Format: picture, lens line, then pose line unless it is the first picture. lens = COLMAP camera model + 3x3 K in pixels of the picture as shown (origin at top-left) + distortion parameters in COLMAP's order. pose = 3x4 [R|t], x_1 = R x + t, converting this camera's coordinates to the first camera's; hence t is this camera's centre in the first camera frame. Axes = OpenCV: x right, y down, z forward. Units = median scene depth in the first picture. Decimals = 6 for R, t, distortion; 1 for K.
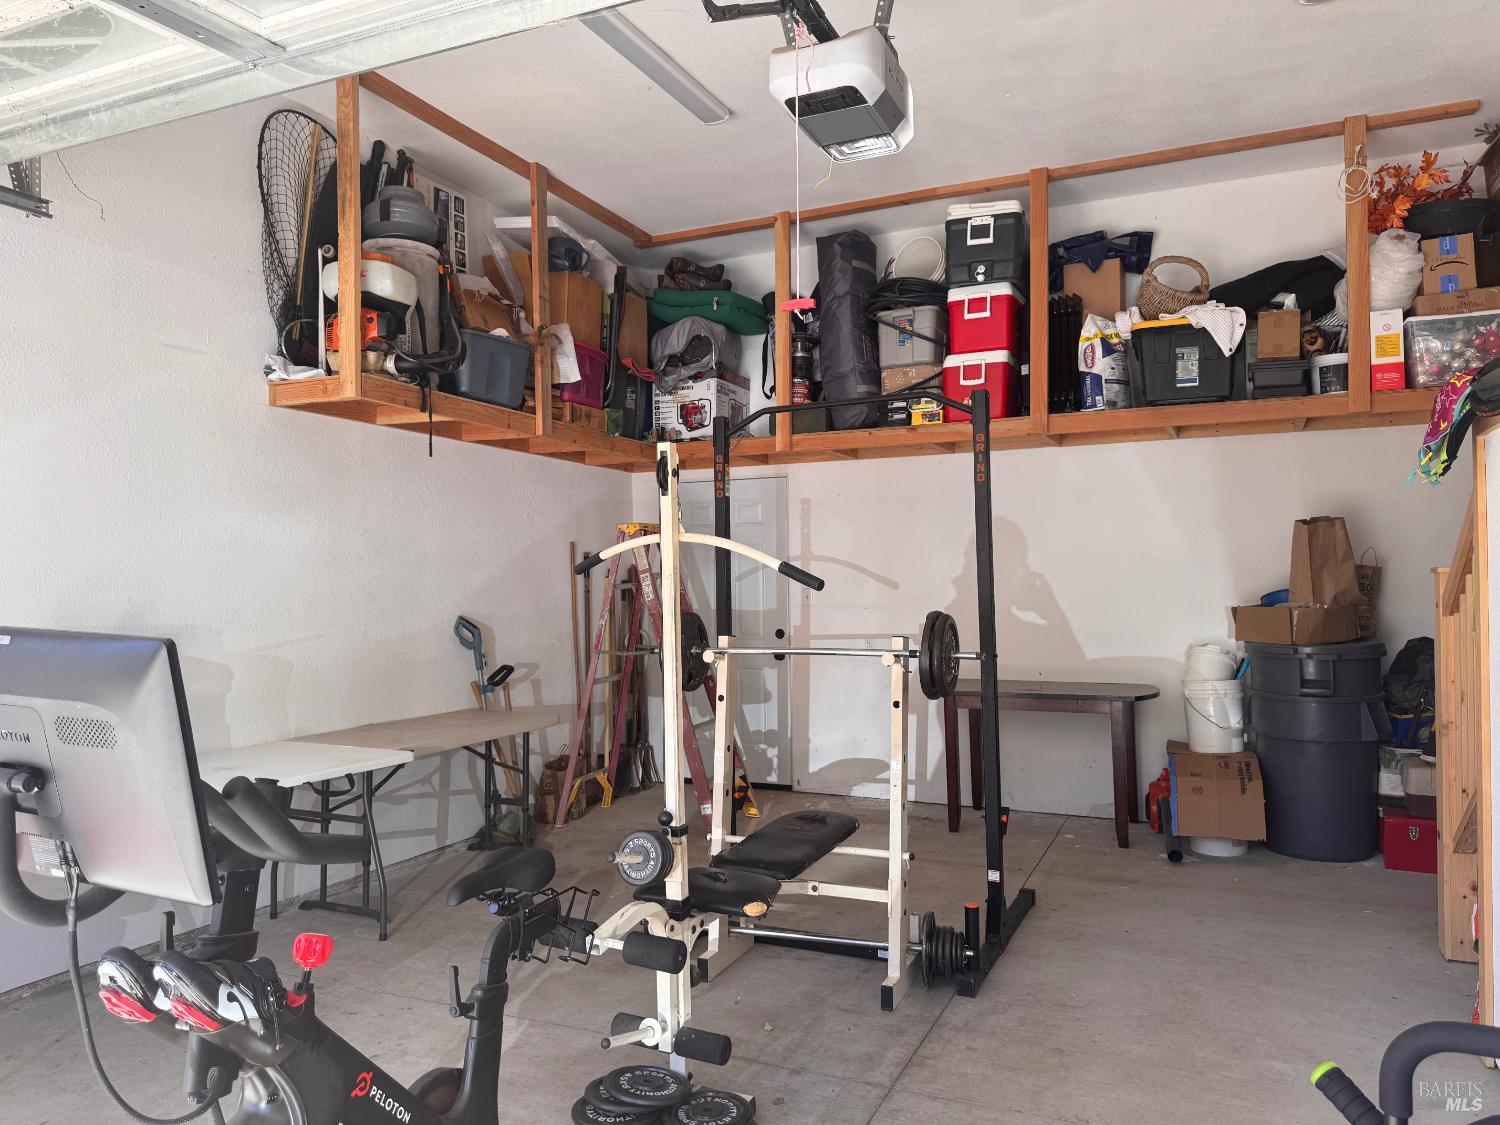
lens RADIAL K [[1048.7, 0, 748.8], [0, 1048.7, 578.0], [0, 0, 1]] dist [0.069007, -0.102348]
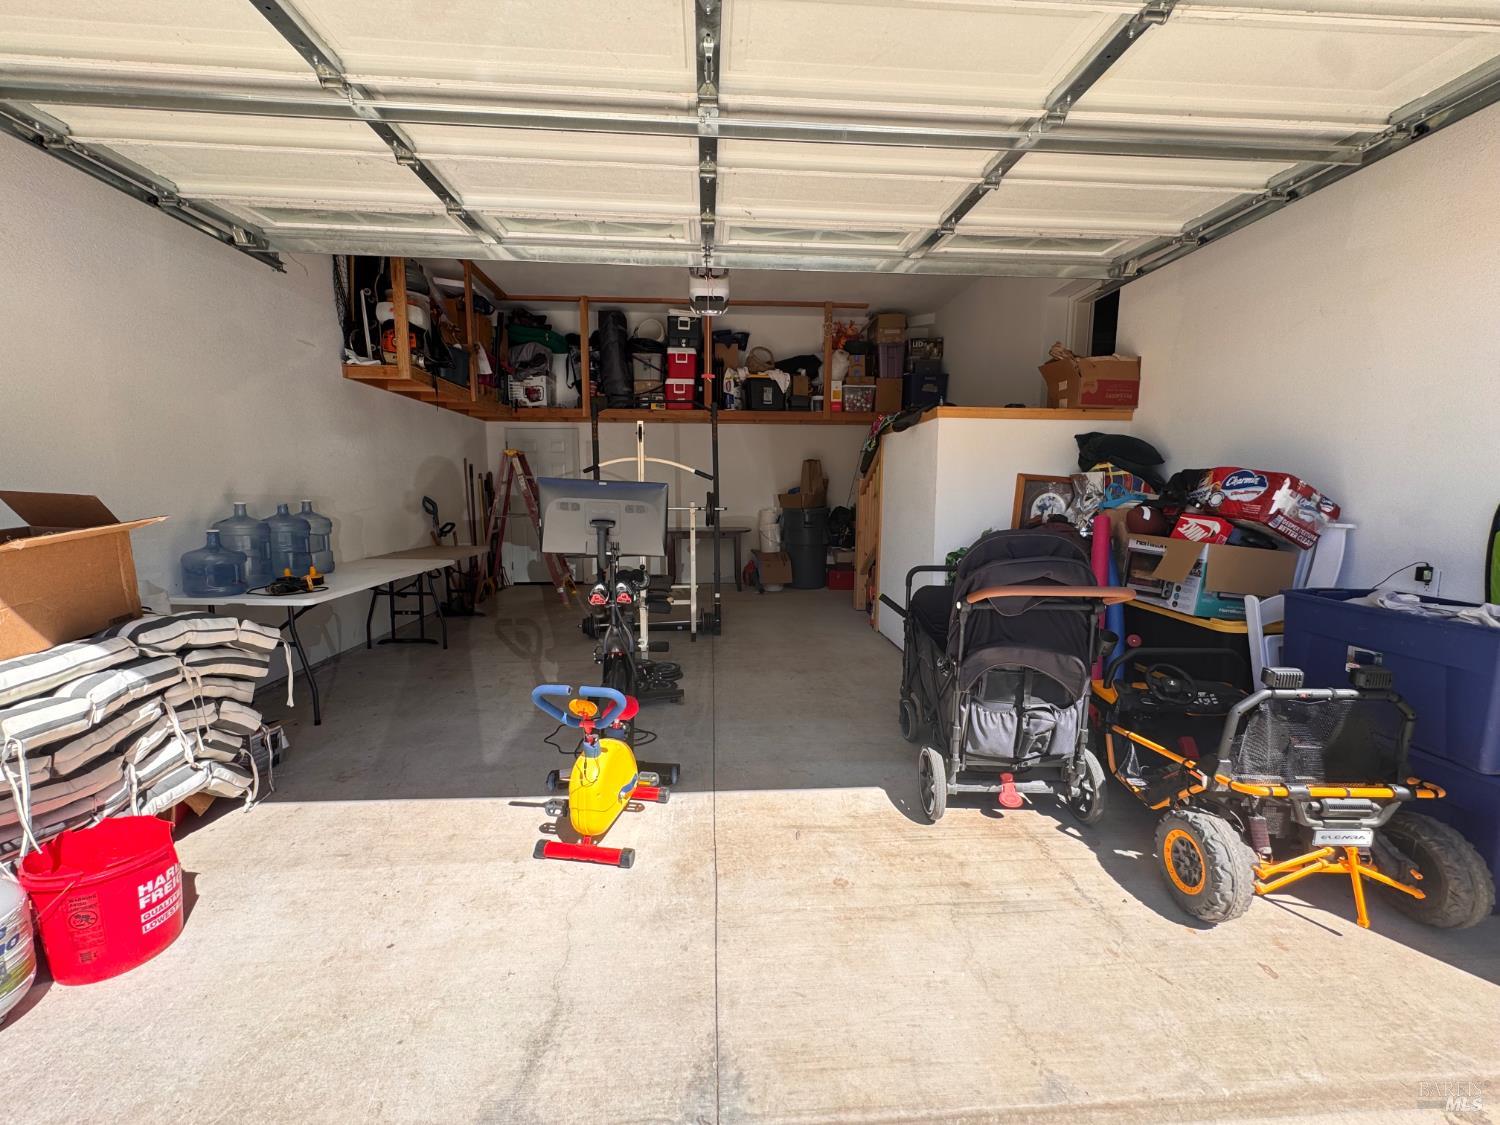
lens RADIAL K [[589.5, 0, 750.0], [0, 589.5, 562.5], [0, 0, 1]] dist [-0.006887, 0.001073]
pose [[0.881921, -0.045787, 0.469169, -0.267668], [-0.014719, 0.992112, 0.124491, 0.014827], [-0.471168, -0.116697, 0.874290, -0.210297]]
